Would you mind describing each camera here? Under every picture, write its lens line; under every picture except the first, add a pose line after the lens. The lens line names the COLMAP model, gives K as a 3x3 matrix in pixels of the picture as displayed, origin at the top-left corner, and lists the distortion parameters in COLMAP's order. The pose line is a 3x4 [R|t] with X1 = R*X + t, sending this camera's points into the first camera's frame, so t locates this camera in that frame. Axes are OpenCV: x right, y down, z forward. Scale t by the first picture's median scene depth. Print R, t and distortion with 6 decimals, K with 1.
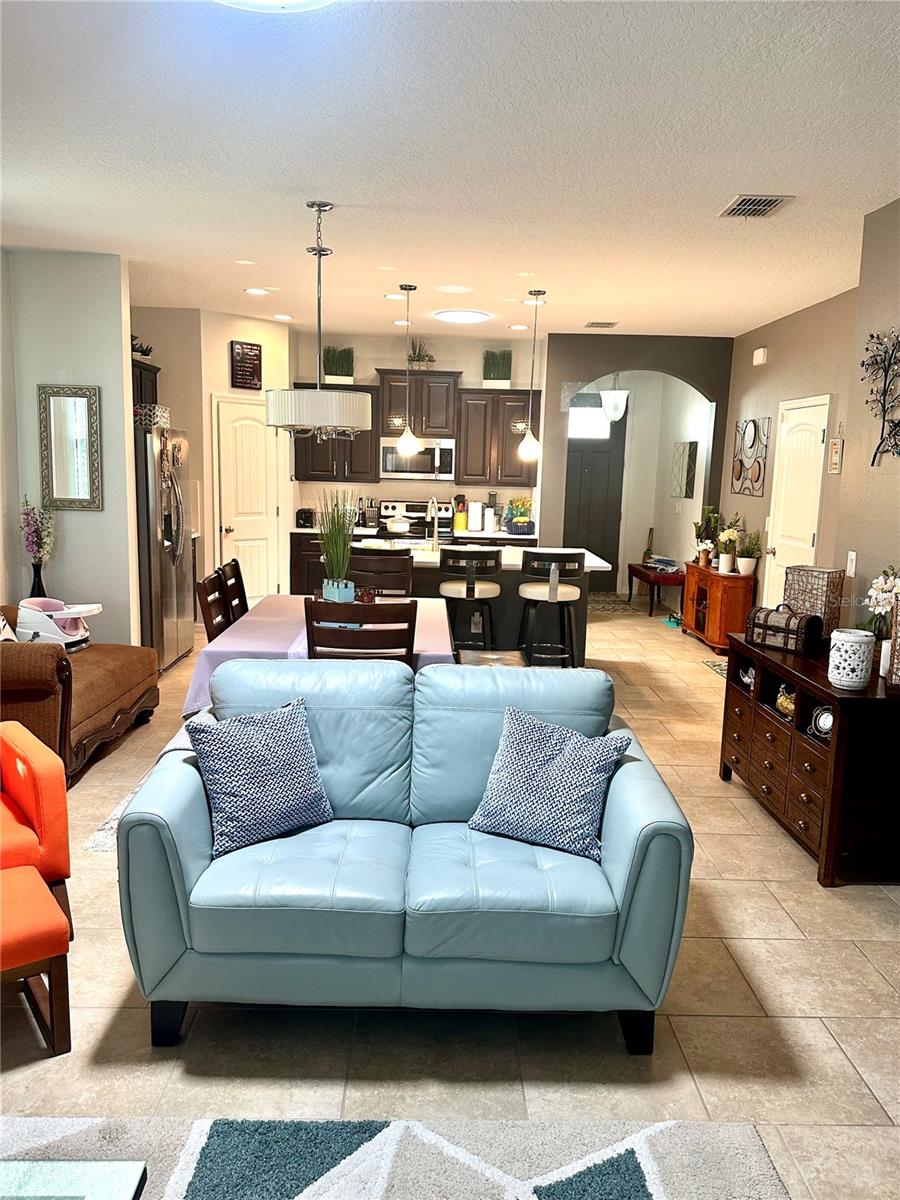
lens RADIAL K [[902.9, 0, 450.0], [0, 902.9, 600.0], [0, 0, 1]] dist [0.107999, 0.000372]
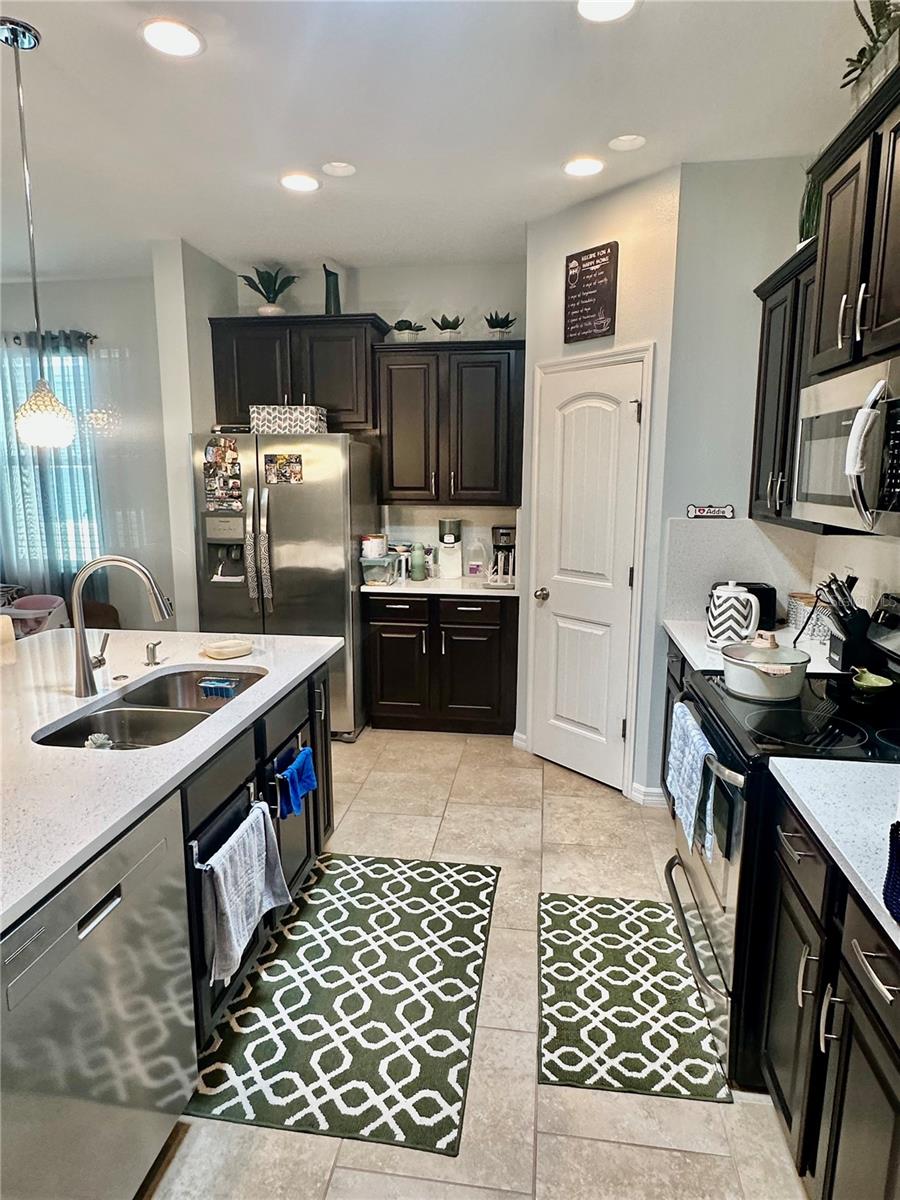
lens RADIAL K [[700.2, 0, 450.0], [0, 700.2, 600.0], [0, 0, 1]] dist [-0.000803, 0.001018]
pose [[-0.157632, 0.146877, -0.976514, 0.205457], [-0.160192, 0.971975, 0.172054, -0.140887], [0.974418, 0.183551, -0.129686, 0.995705]]
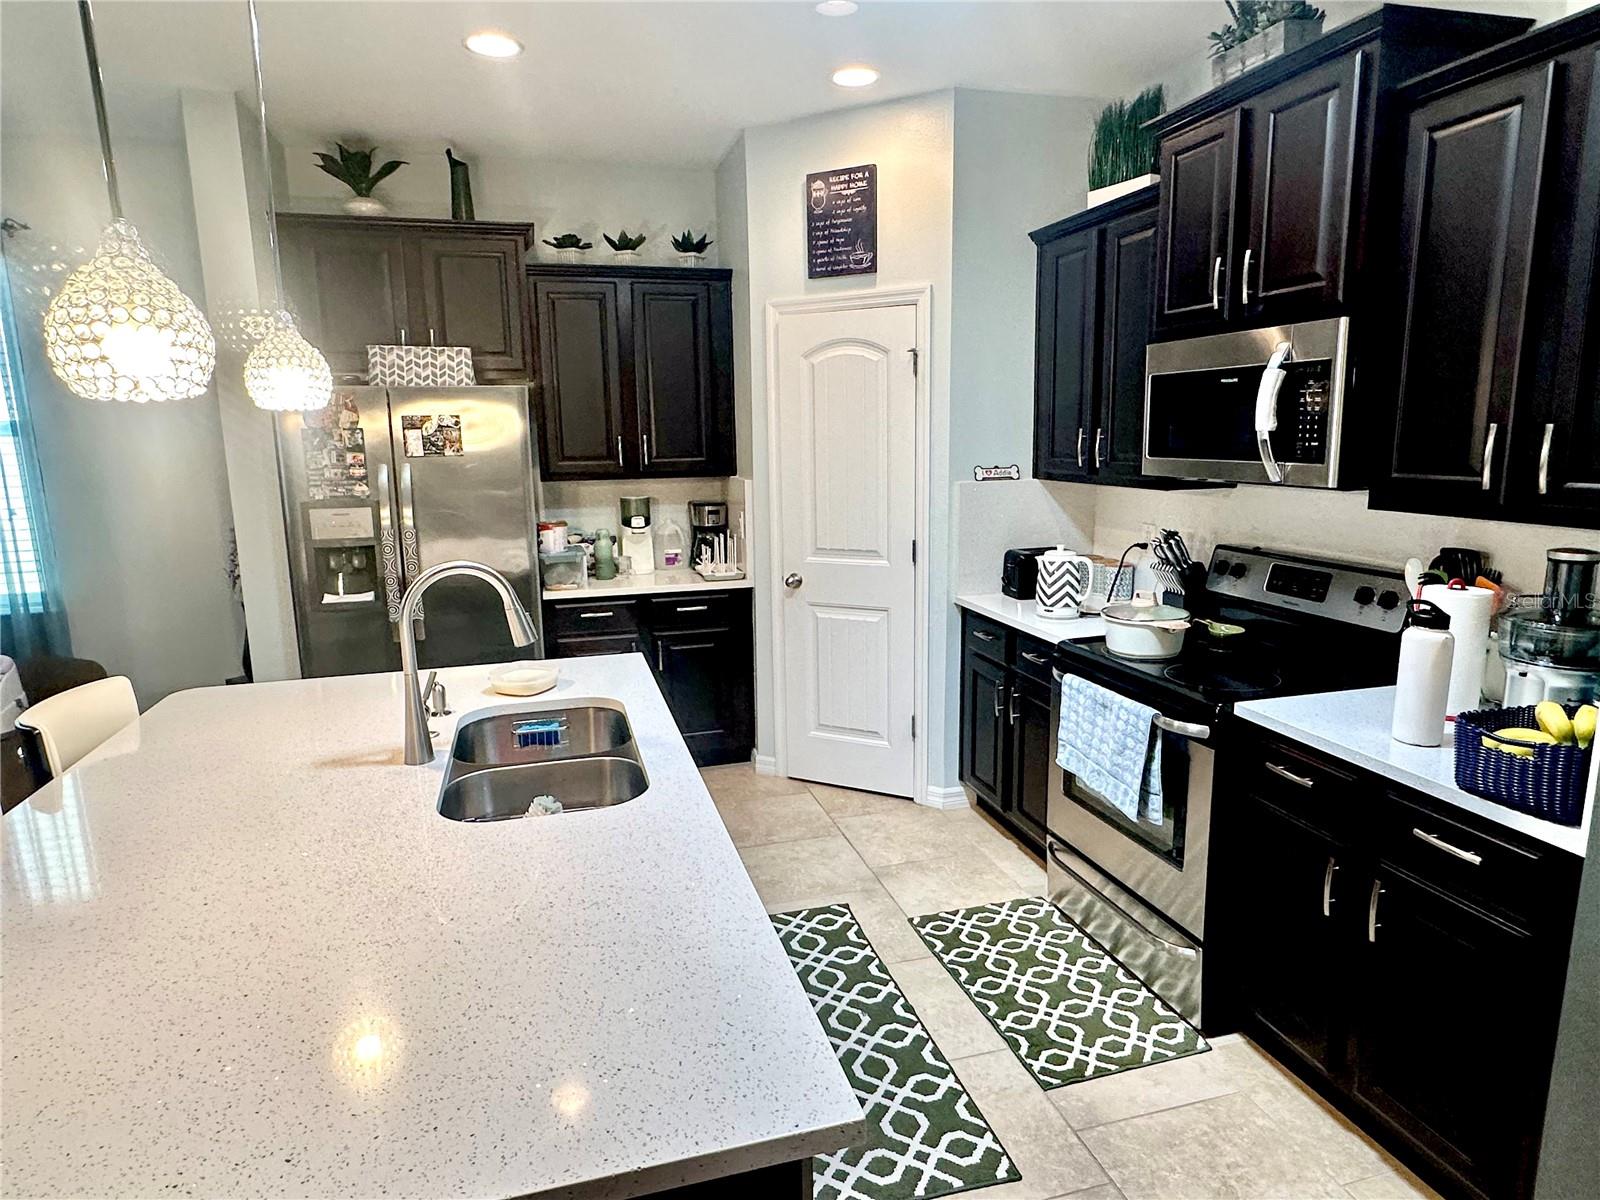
lens RADIAL K [[933.6, 0, 799.6], [0, 933.6, 601.9], [0, 0, 1]] dist [-0.000803, 0.001018]
pose [[0.249591, 0.143559, -0.957651, 0.231235], [-0.126329, 0.985325, 0.114783, -0.122932], [0.960076, 0.092330, 0.264064, 0.868620]]
